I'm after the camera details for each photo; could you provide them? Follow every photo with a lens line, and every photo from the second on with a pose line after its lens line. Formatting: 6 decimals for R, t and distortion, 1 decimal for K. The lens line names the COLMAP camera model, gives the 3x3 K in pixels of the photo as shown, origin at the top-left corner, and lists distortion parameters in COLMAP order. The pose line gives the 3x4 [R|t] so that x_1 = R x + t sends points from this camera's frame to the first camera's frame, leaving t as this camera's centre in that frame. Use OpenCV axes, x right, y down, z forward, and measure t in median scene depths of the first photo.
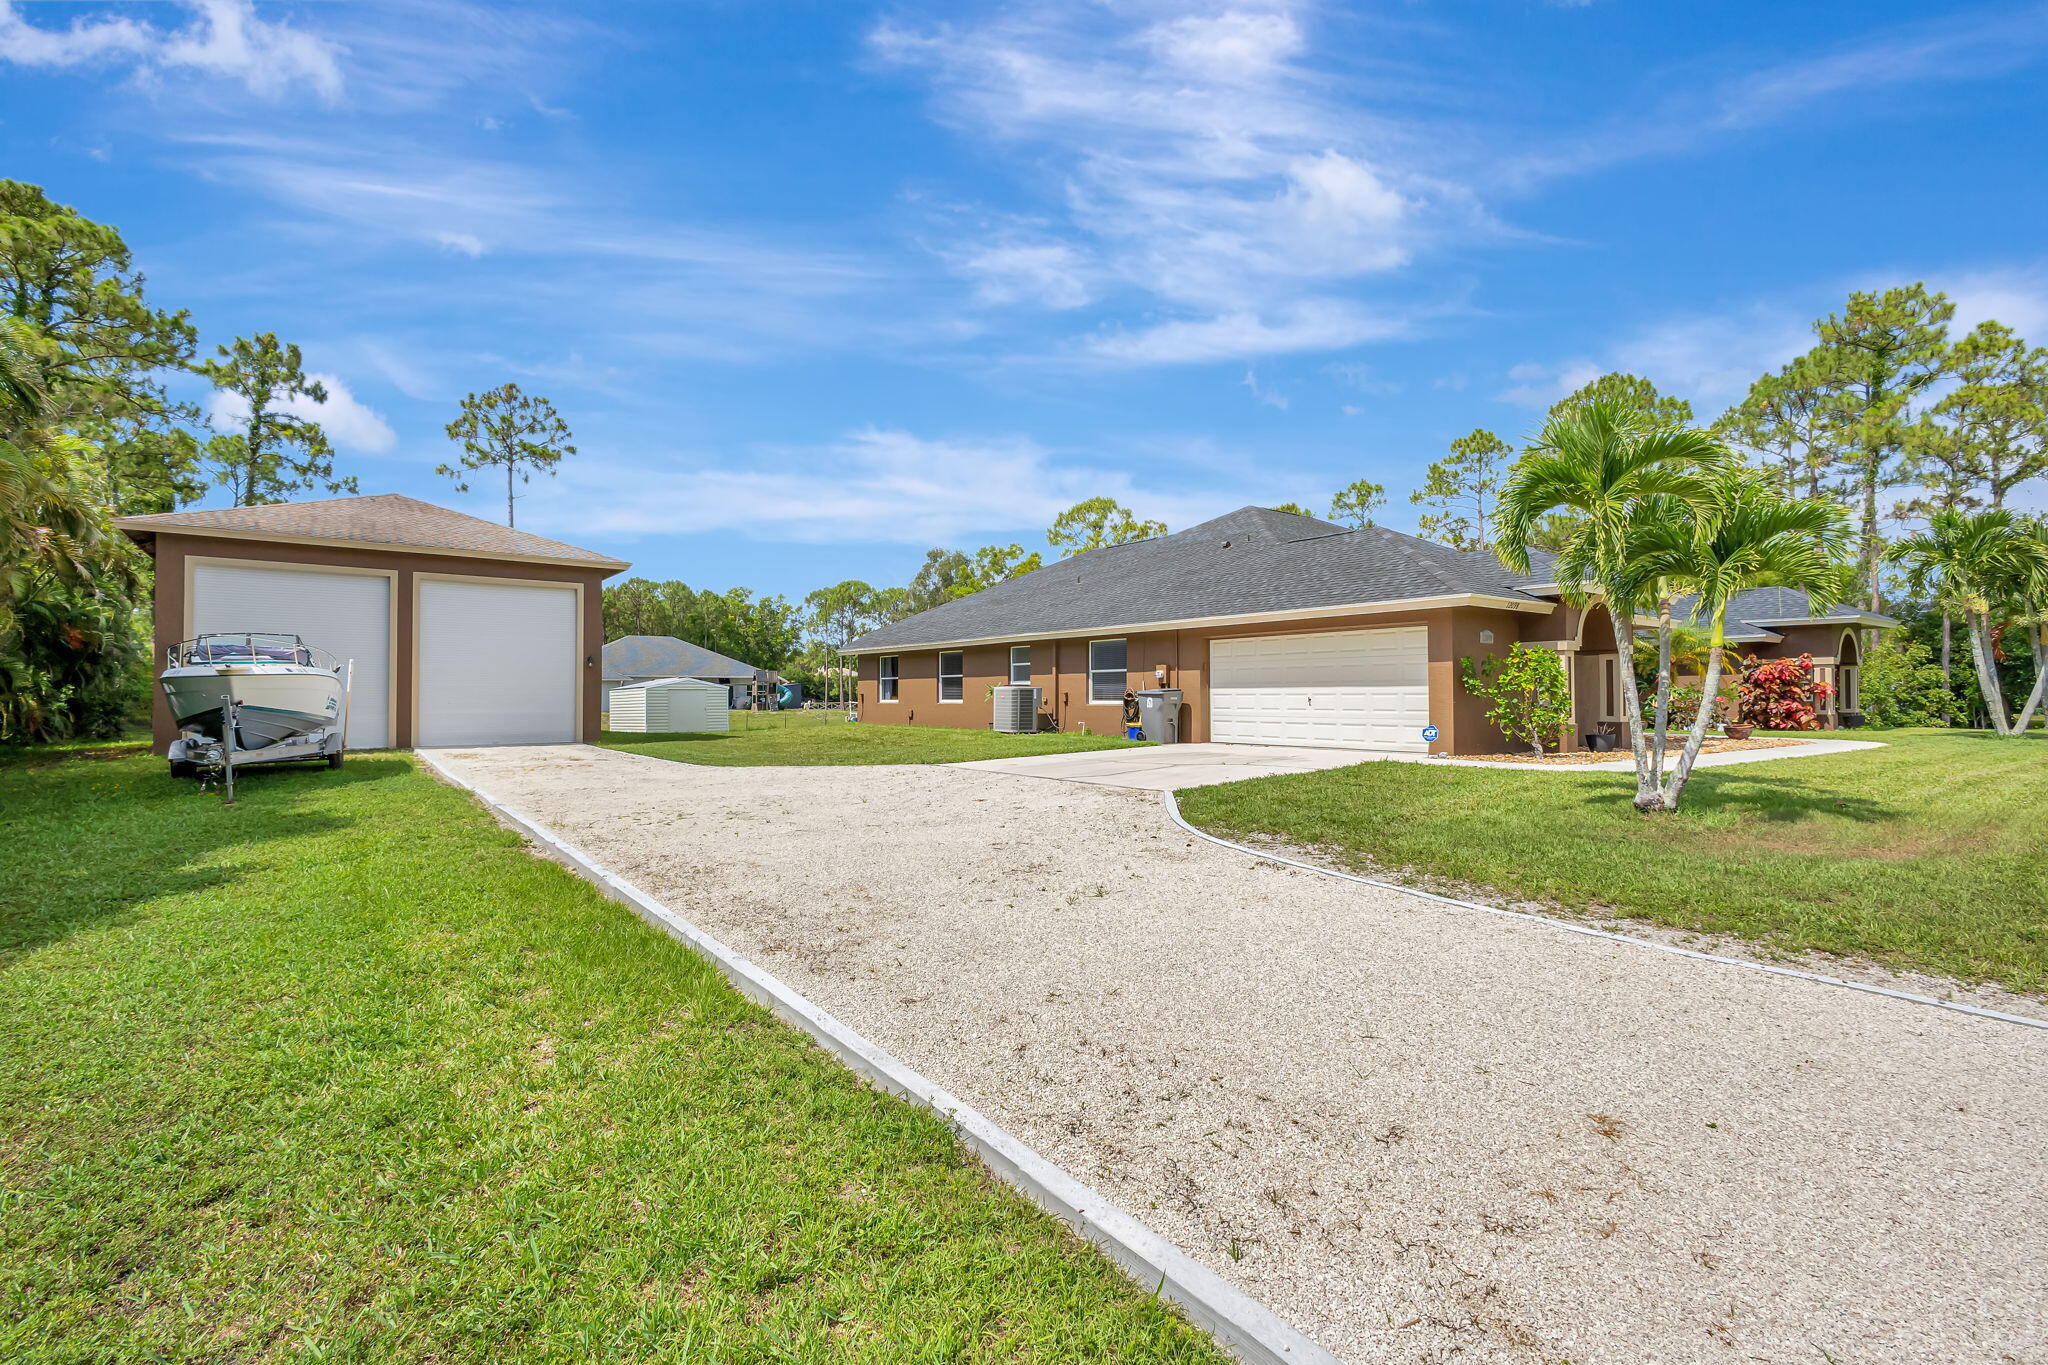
lens RADIAL K [[968.6, 0, 1024.0], [0, 968.6, 682.5], [0, 0, 1]] dist [0.000826, -0.000140]
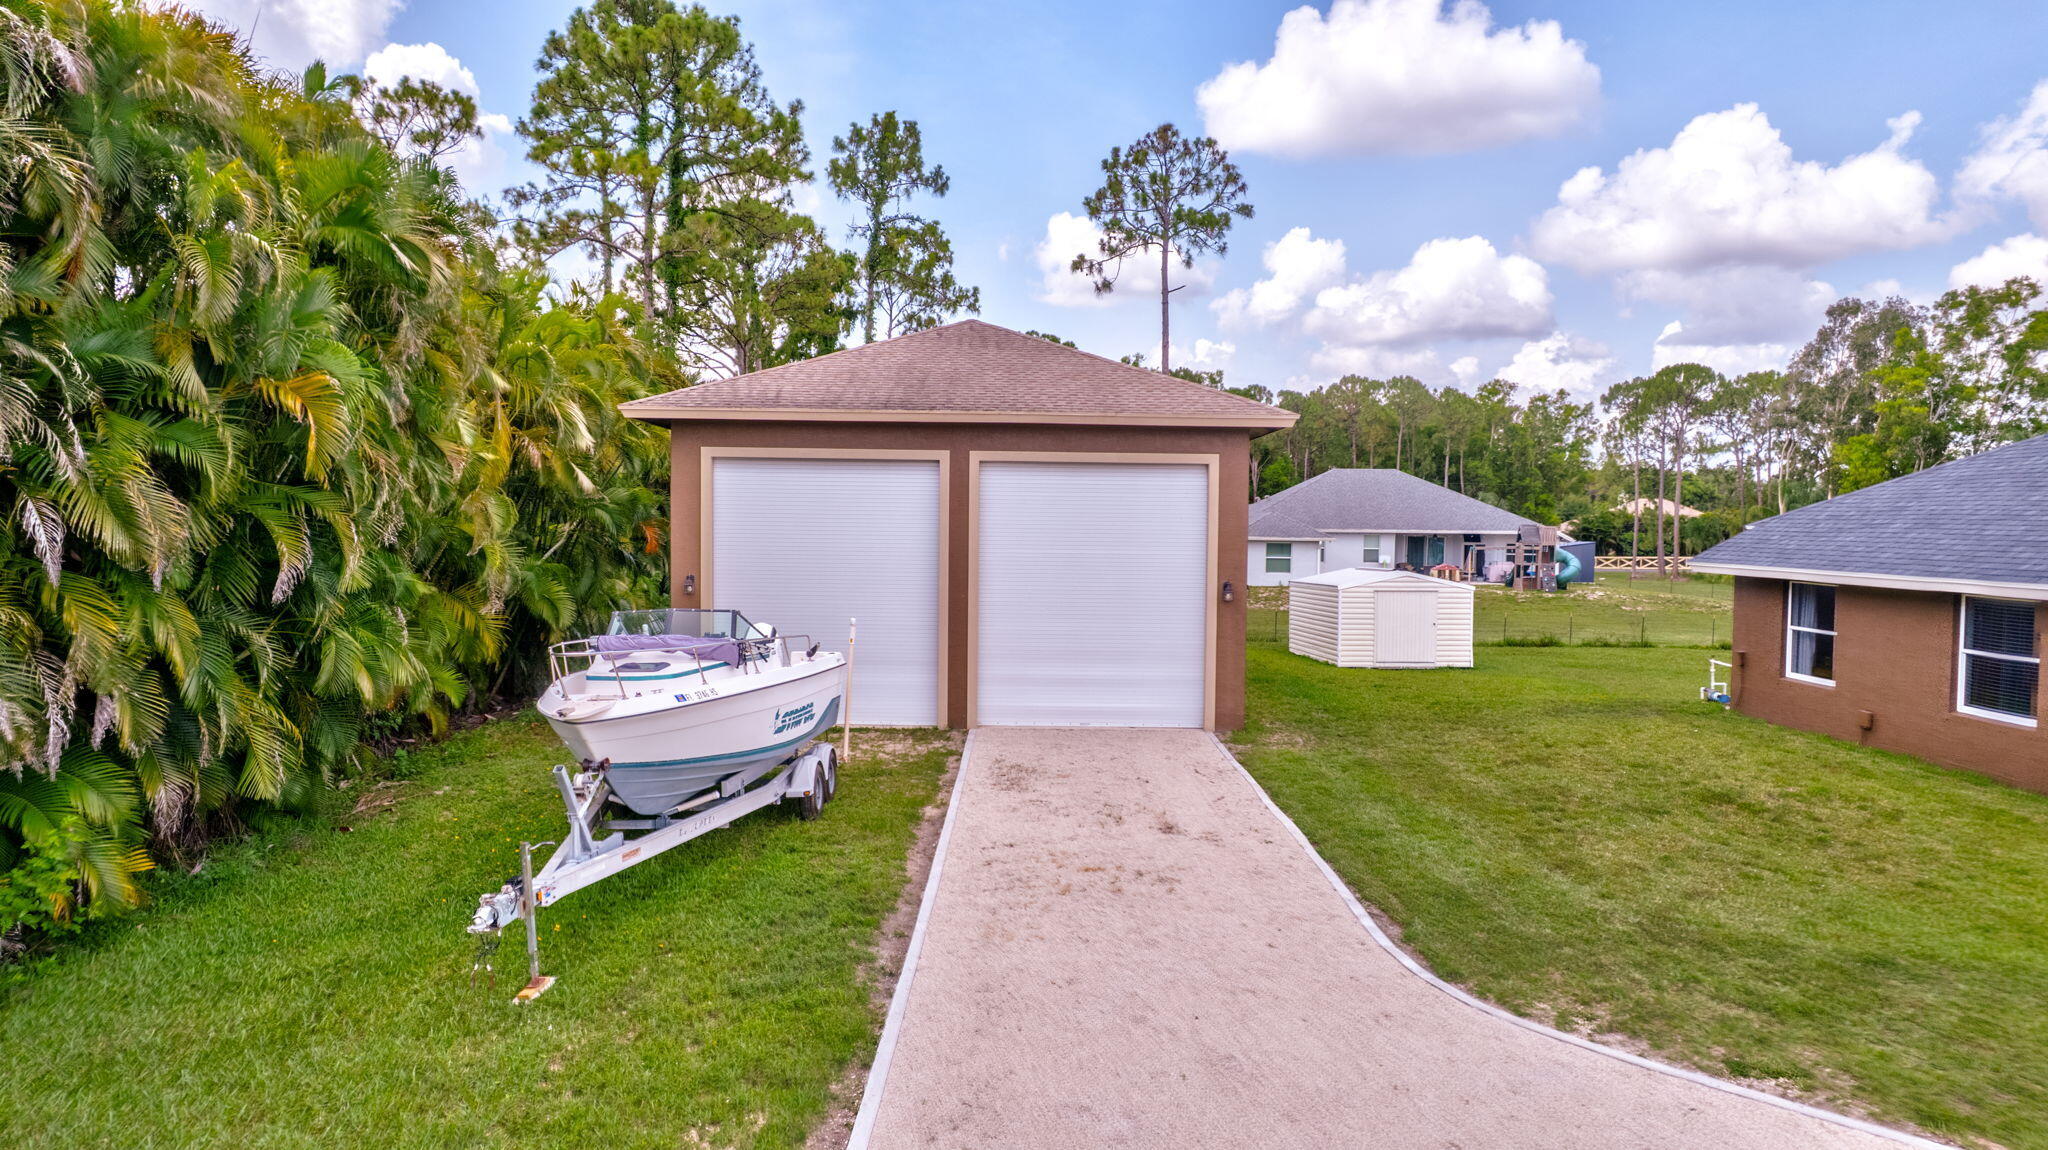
lens RADIAL K [[1399.7, 0, 1026.9], [0, 1399.7, 617.3], [0, 0, 1]] dist [-0.039751, 0.003336]
pose [[0.819595, 0.029357, -0.572190, -0.028959], [0.012296, 0.997555, 0.068793, -0.026158], [0.572811, -0.063418, 0.817230, 0.103485]]
